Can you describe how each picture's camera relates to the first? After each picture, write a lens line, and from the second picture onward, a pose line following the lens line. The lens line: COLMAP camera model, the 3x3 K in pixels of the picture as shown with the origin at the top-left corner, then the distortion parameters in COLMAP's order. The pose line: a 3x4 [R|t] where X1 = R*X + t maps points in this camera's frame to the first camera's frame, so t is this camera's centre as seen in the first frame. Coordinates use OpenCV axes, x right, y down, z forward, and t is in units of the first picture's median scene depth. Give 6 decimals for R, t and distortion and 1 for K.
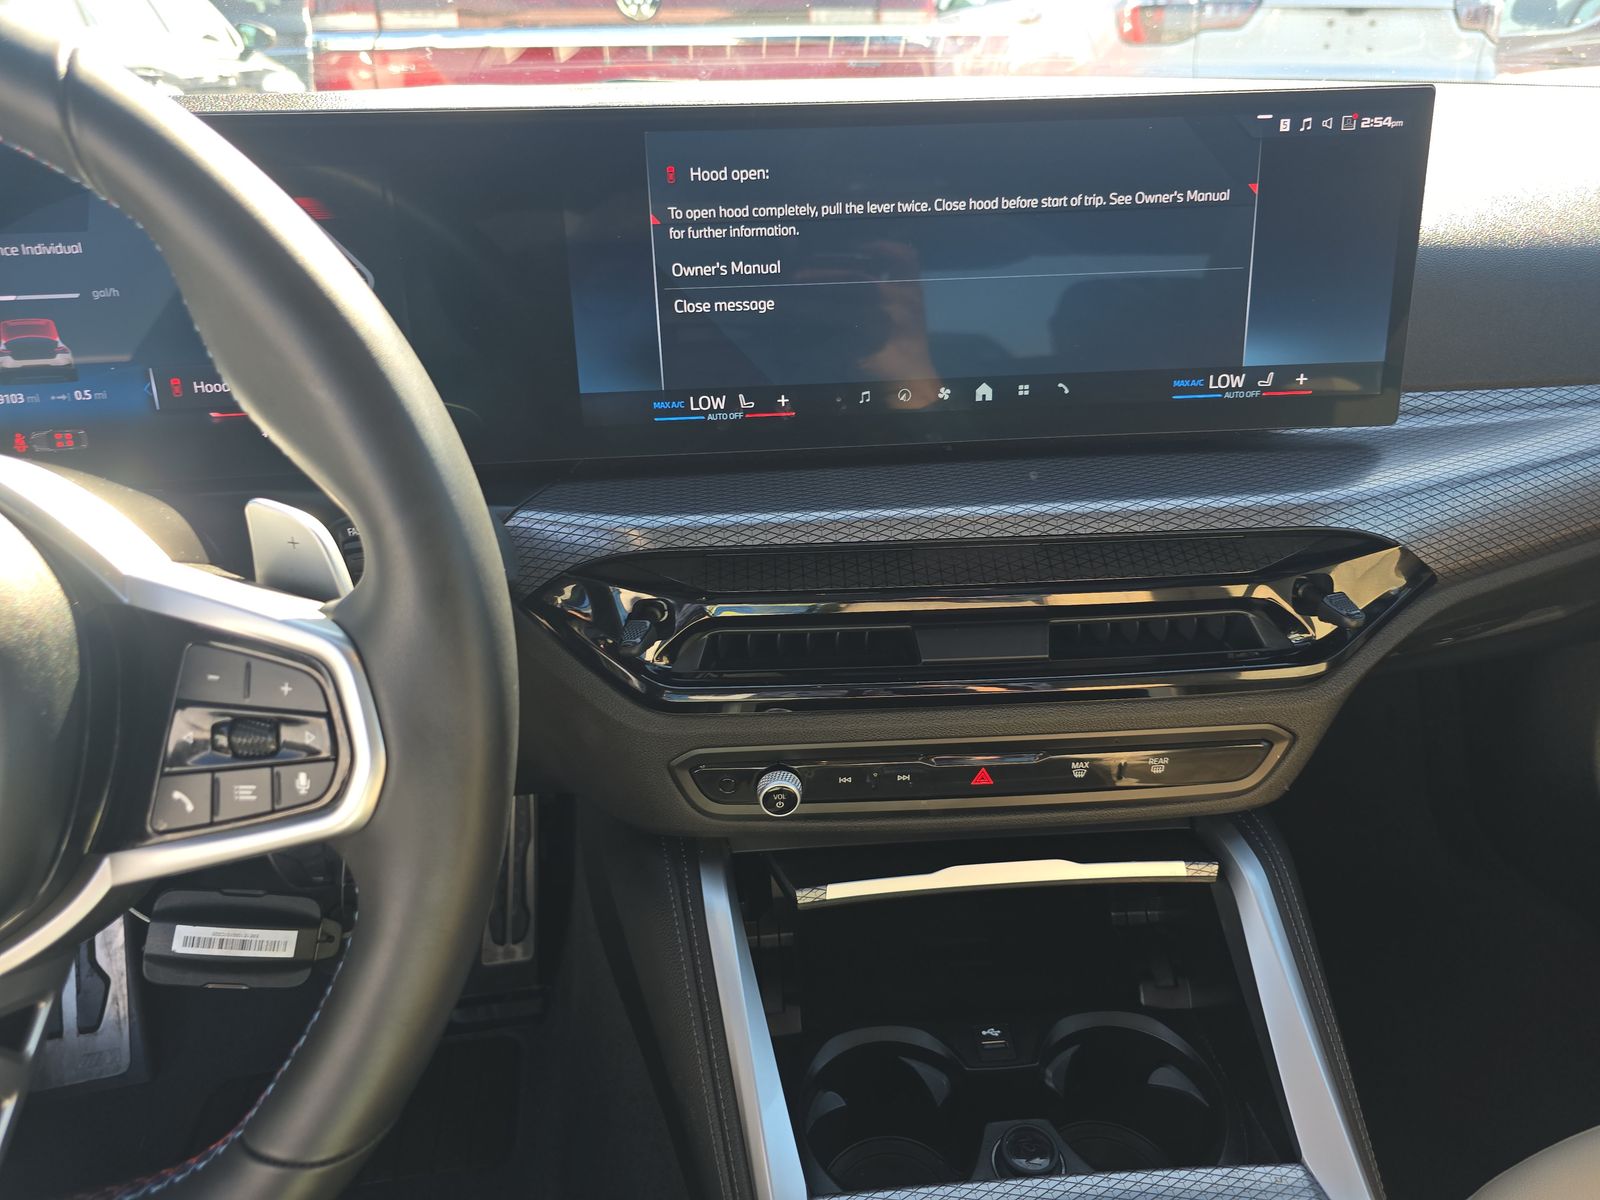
lens RADIAL K [[1123.2, 0, 782.6], [0, 1123.2, 609.3], [0, 0, 1]] dist [0.068955, -0.101046]
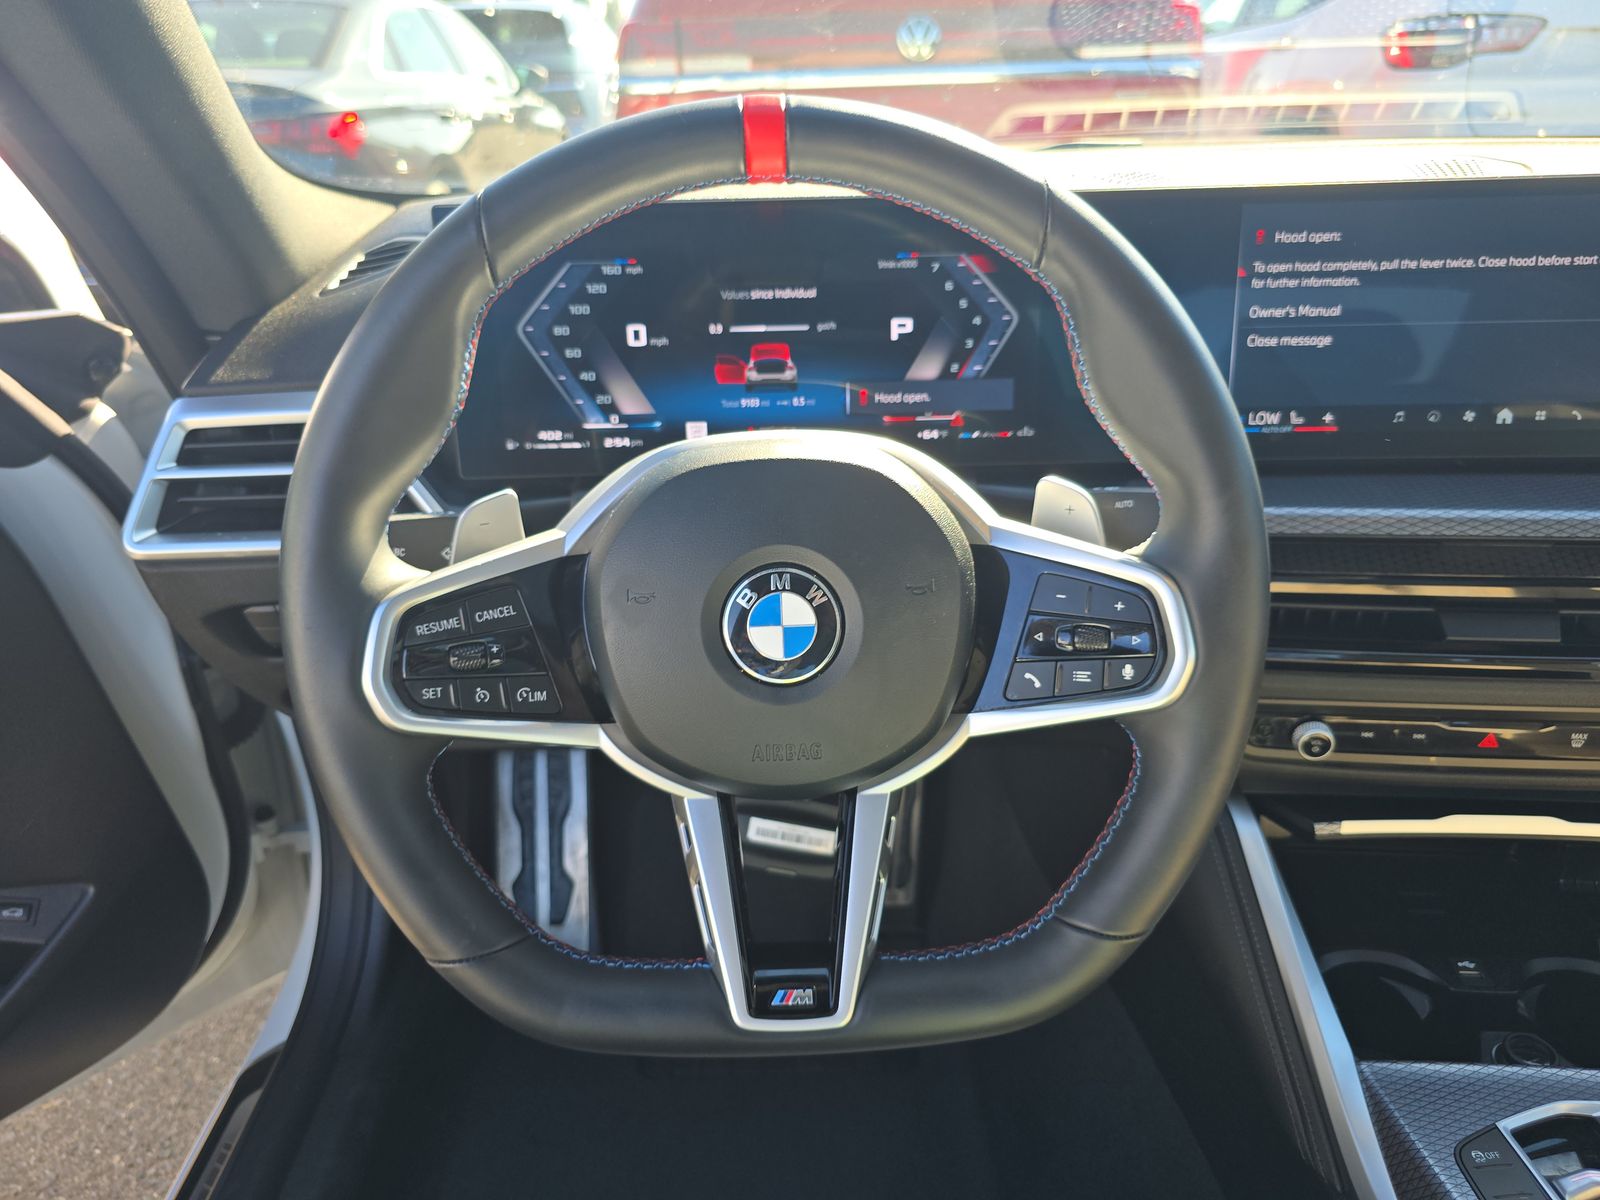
lens RADIAL K [[1113.3, 0, 800.0], [0, 1113.3, 600.0], [0, 0, 1]] dist [0.037520, -0.042221]
pose [[0.986161, 0.054452, -0.156591, -0.374057], [-0.058009, 0.998150, -0.018232, 0.067888], [0.155309, 0.027064, 0.987495, -0.288560]]
